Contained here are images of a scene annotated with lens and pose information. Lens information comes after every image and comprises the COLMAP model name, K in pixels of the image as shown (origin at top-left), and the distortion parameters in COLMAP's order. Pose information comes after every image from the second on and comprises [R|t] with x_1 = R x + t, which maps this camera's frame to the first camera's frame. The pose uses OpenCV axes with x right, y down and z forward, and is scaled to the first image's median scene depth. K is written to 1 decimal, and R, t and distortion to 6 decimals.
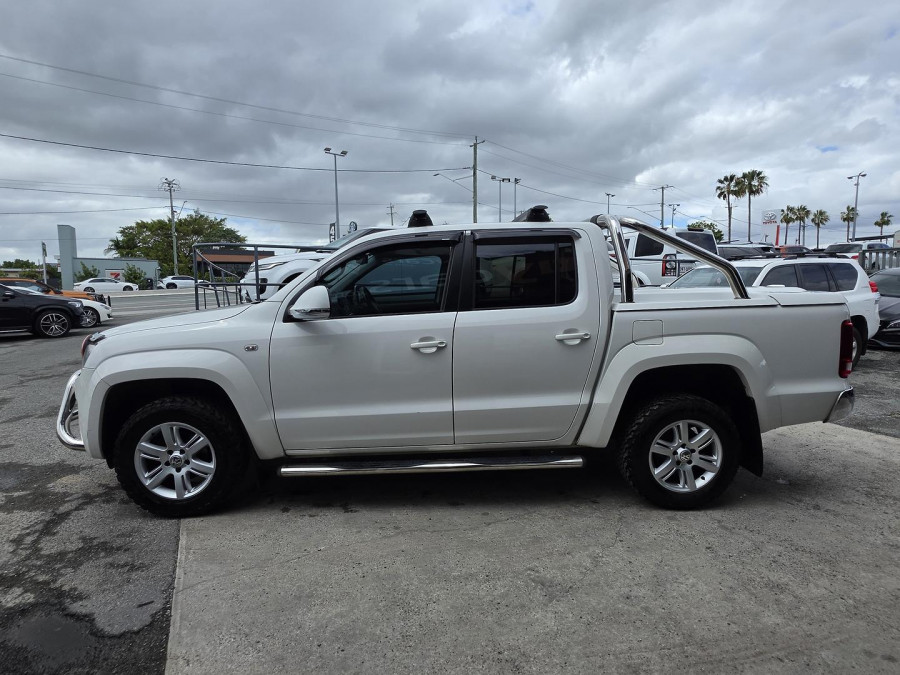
lens RADIAL K [[479.6, 0, 444.8], [0, 479.6, 367.5], [0, 0, 1]] dist [-0.001941, -0.000440]
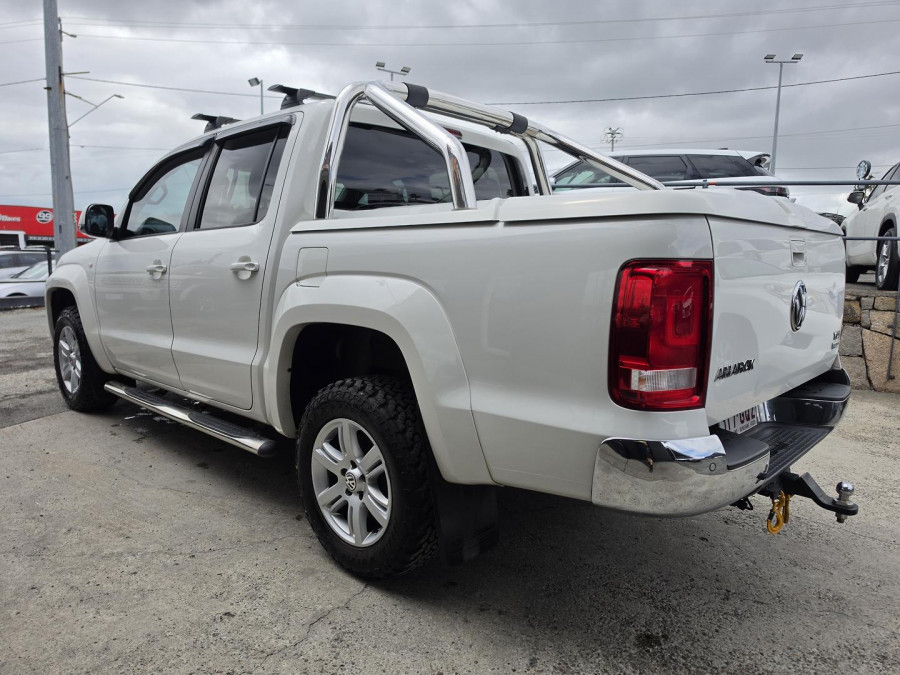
lens RADIAL K [[616.4, 0, 450.0], [0, 616.4, 337.5], [0, 0, 1]] dist [0.003619, 0.001147]
pose [[0.699157, 0.112646, -0.706038, 1.122966], [-0.136304, 0.990399, 0.023039, -0.023602], [0.701855, 0.080128, 0.707799, 0.548815]]
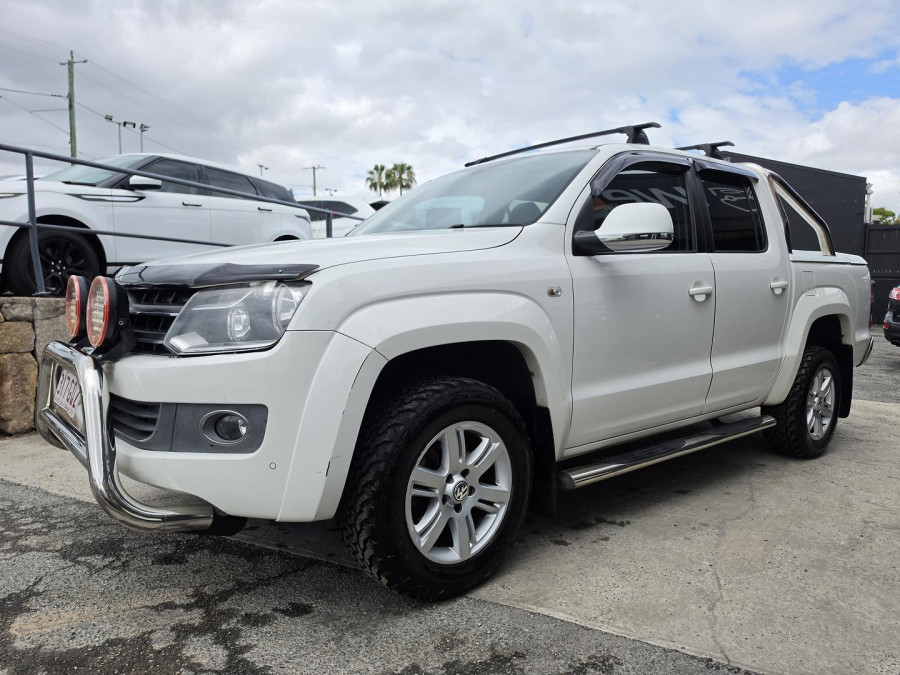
lens RADIAL K [[628.5, 0, 446.1], [0, 628.5, 341.4], [0, 0, 1]] dist [0.041296, -0.046466]
pose [[0.789544, -0.030985, 0.612911, -0.975473], [0.080821, 0.995276, -0.053798, 0.063322], [-0.608348, 0.092012, 0.788318, 0.409456]]
